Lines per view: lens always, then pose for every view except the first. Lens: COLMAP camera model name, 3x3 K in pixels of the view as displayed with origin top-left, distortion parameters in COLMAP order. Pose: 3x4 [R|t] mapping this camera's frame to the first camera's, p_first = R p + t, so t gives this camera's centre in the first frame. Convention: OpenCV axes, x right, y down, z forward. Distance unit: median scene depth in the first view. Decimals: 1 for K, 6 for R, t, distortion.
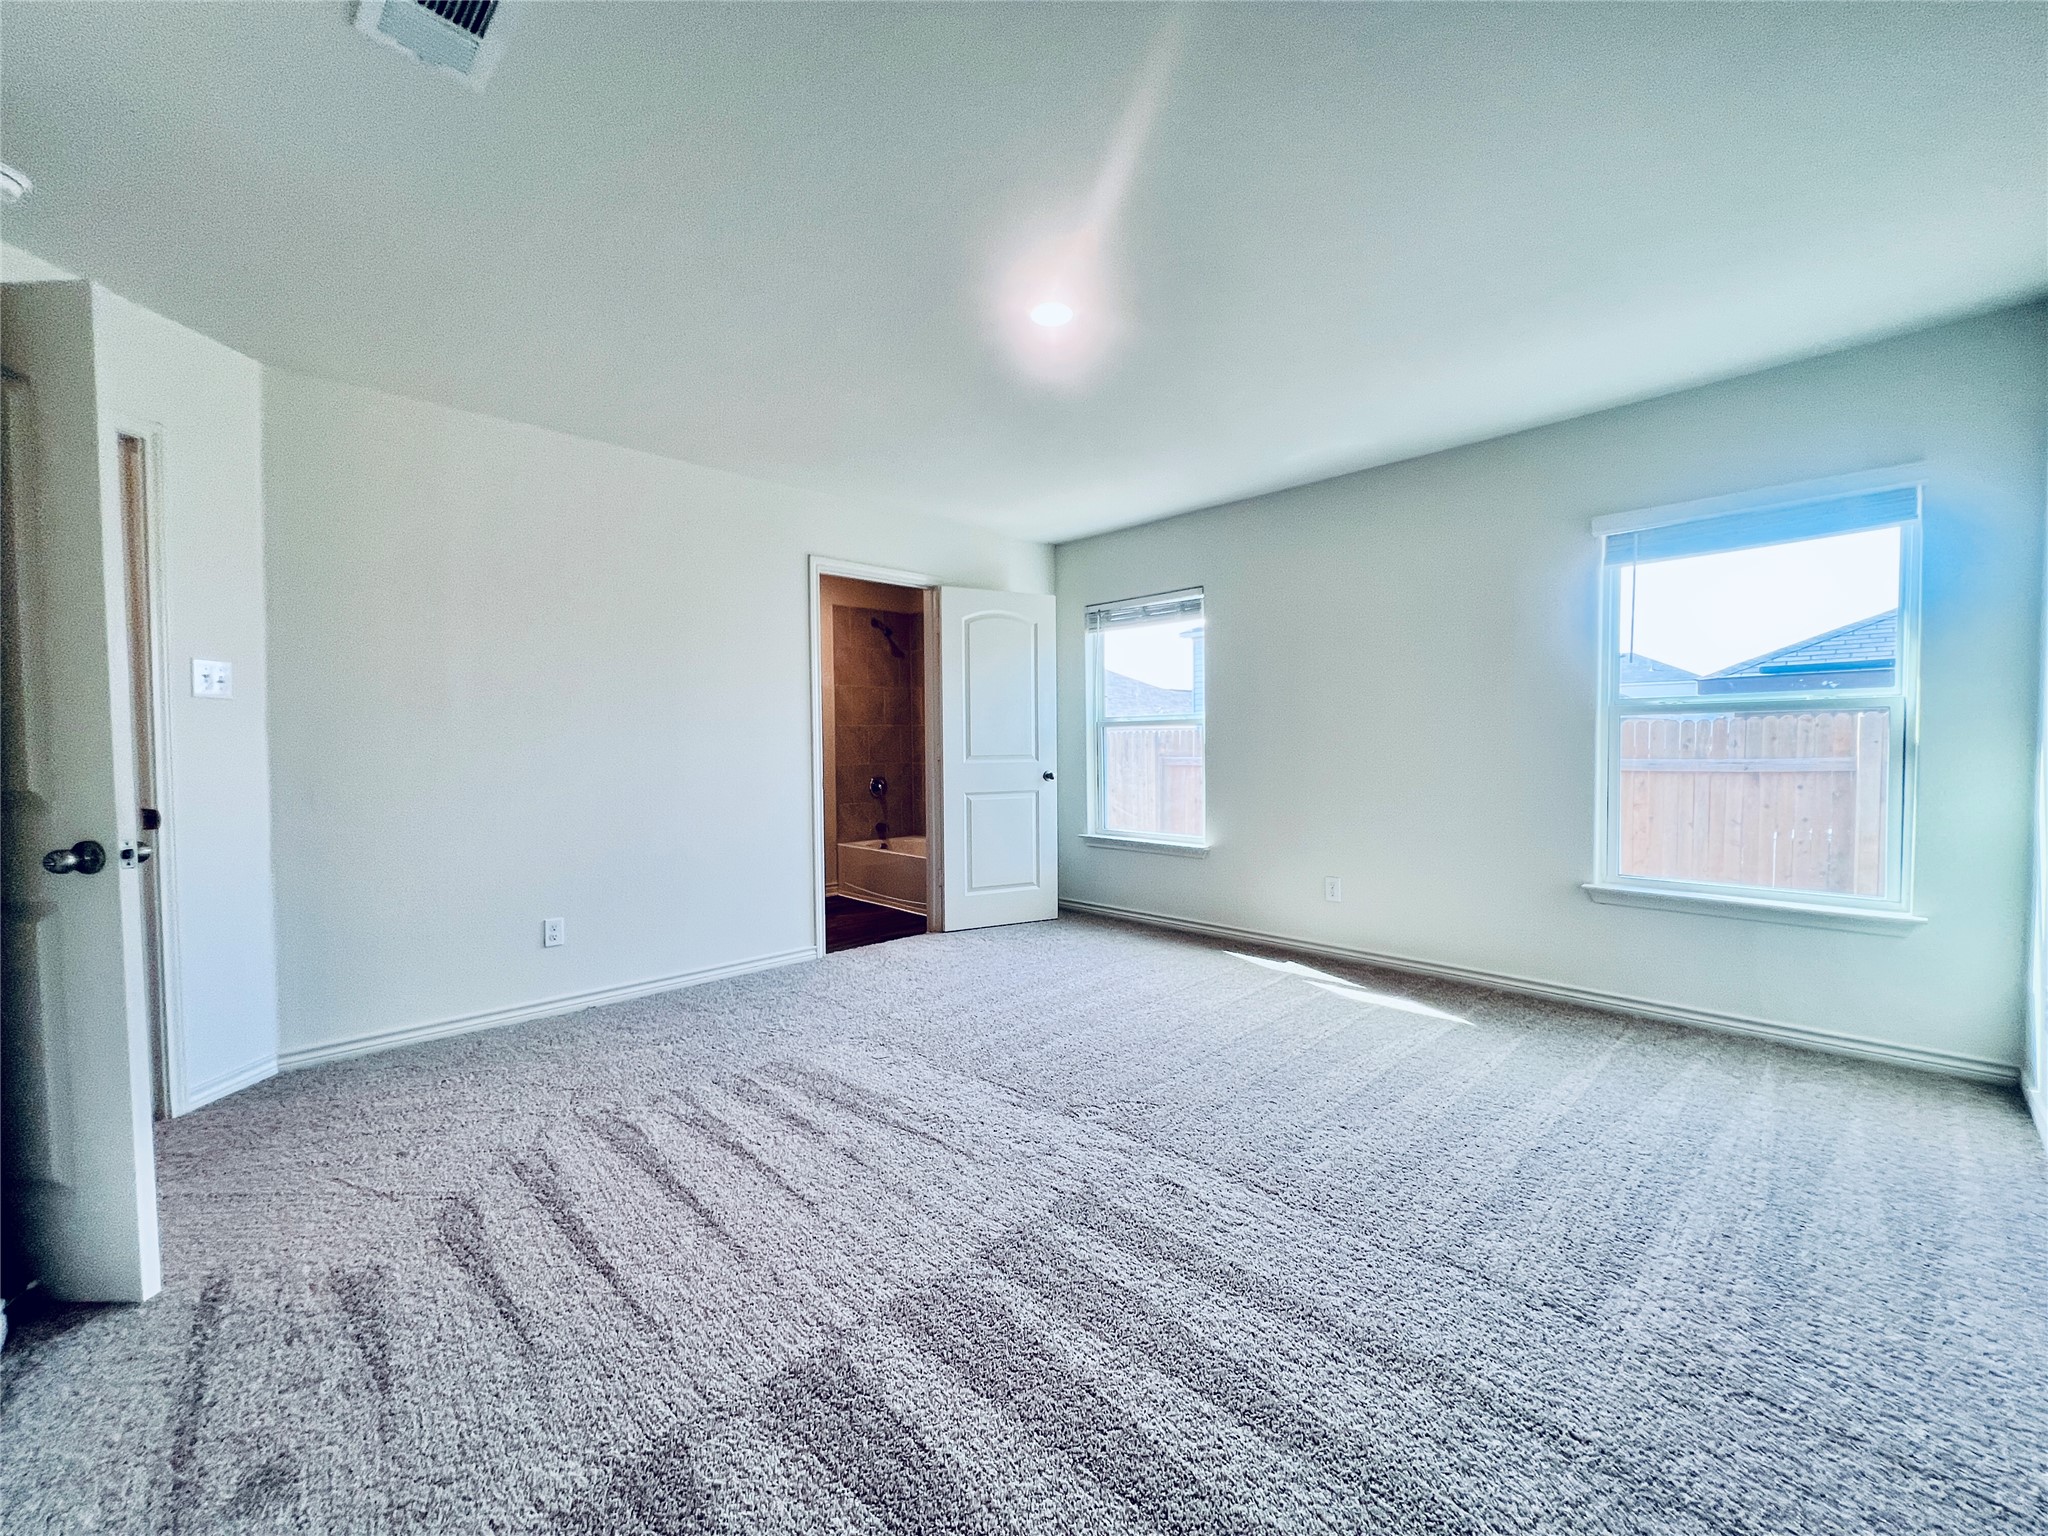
lens RADIAL K [[823.3, 0, 1024.0], [0, 823.3, 768.0], [0, 0, 1]] dist [-0.001184, 0.000667]
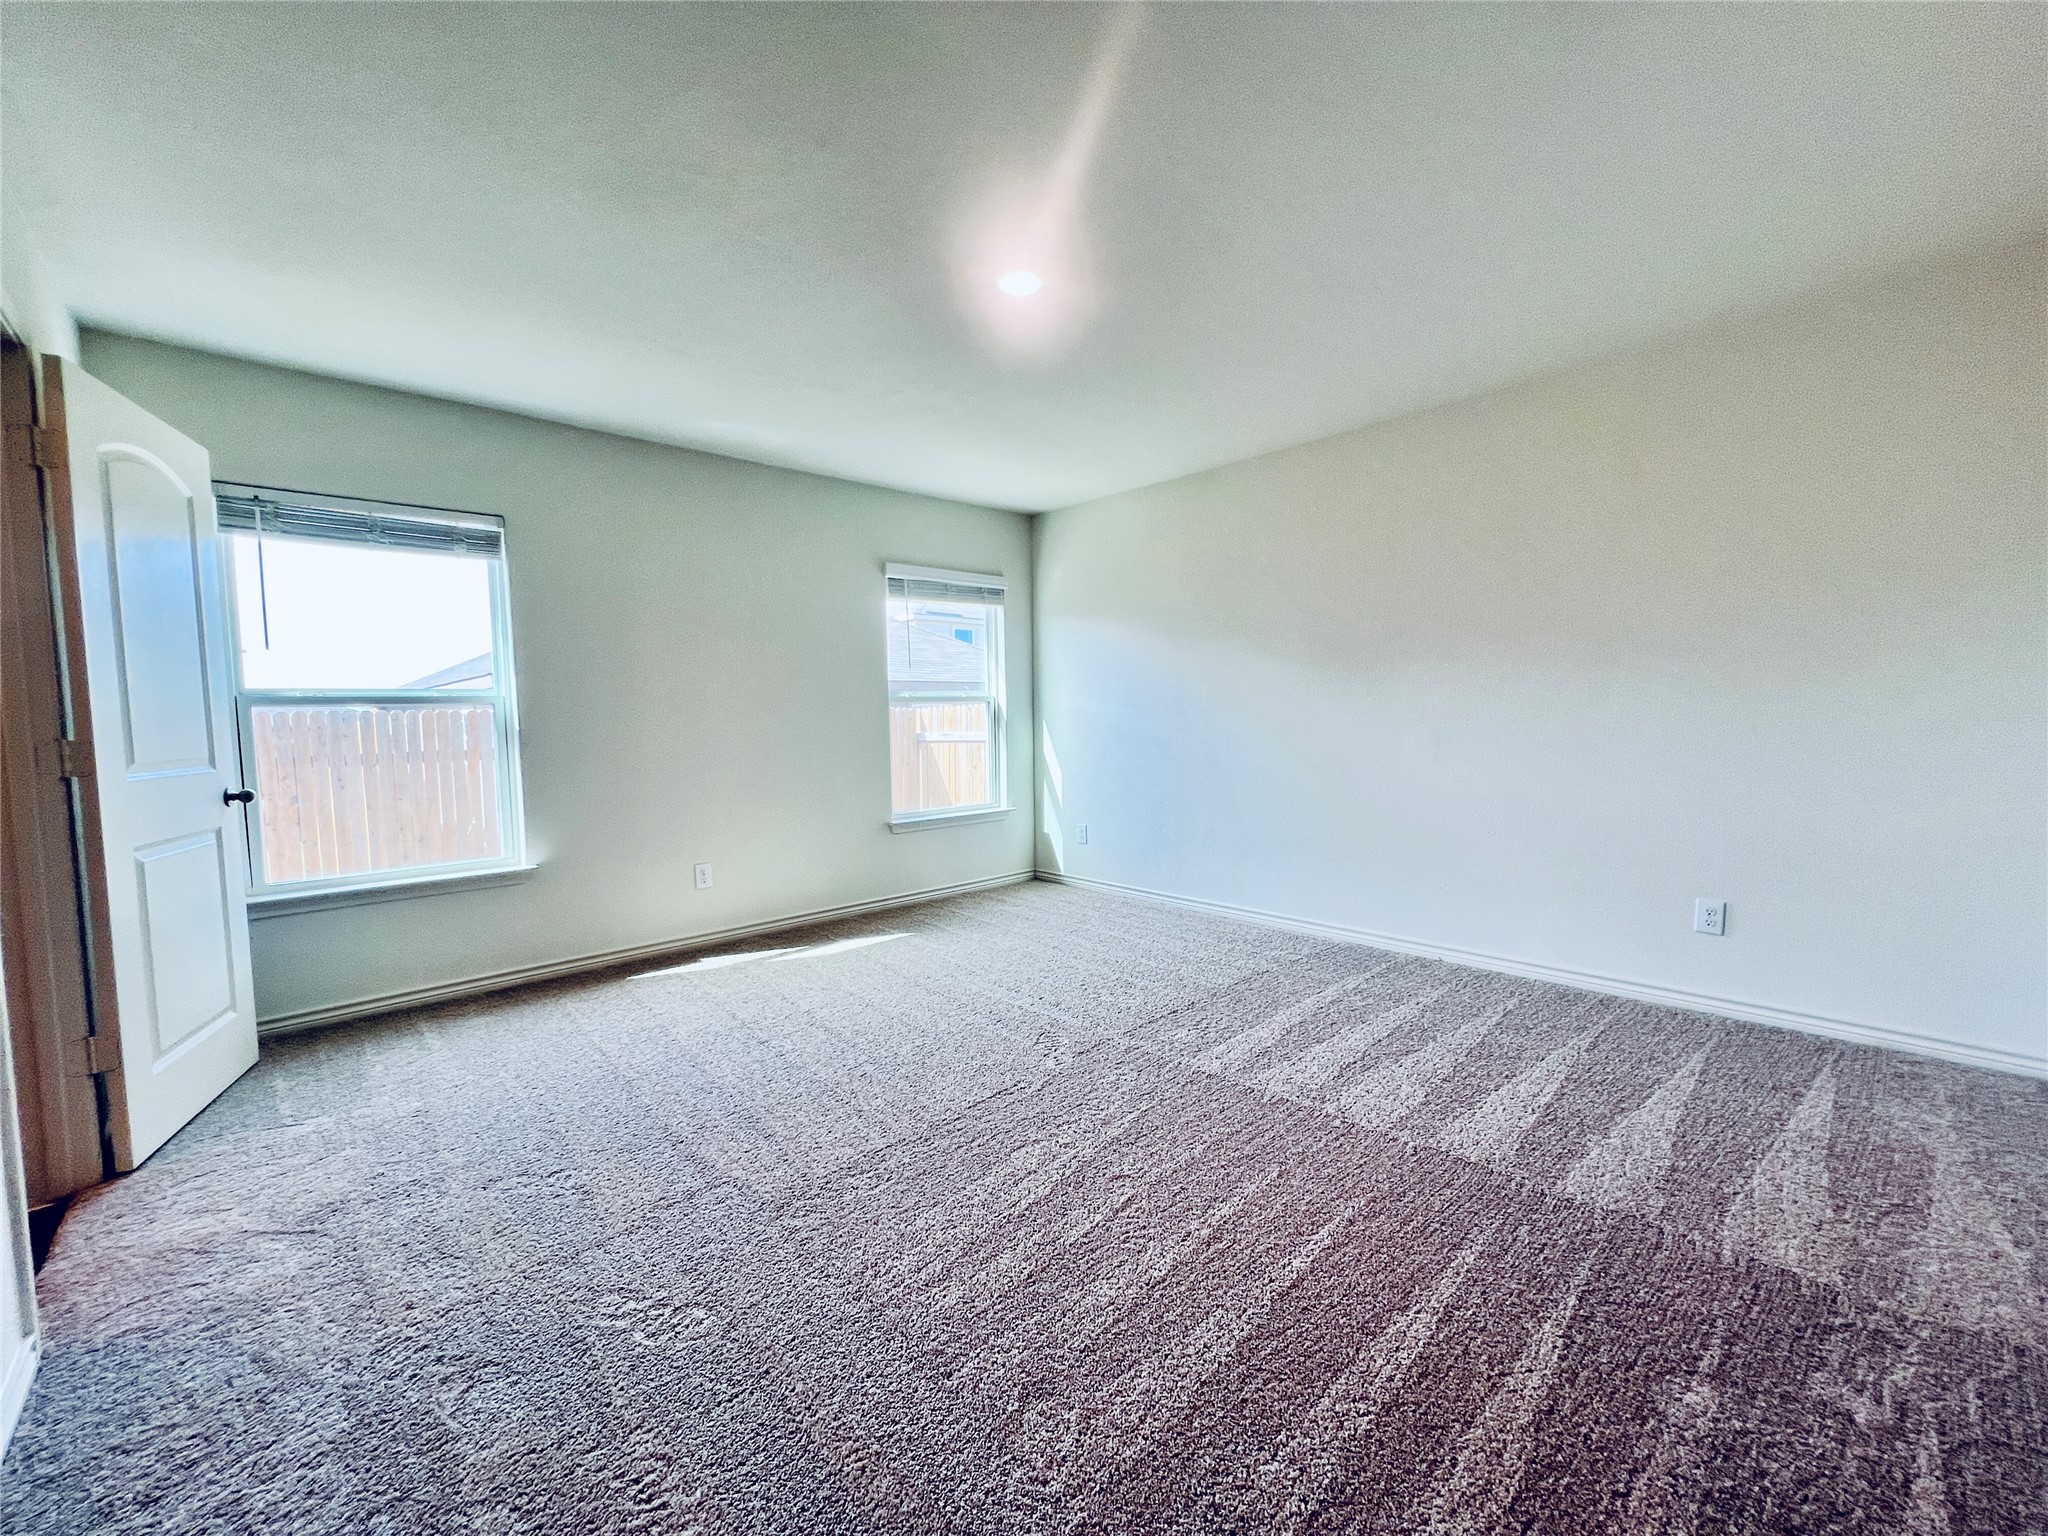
lens RADIAL K [[823.3, 0, 1024.0], [0, 823.3, 768.0], [0, 0, 1]] dist [-0.001184, 0.000667]
pose [[0.016839, -0.057382, 0.998210, -0.578469], [0.052909, 0.997004, 0.056420, -0.013925], [-0.998457, 0.051864, 0.019824, 0.594601]]
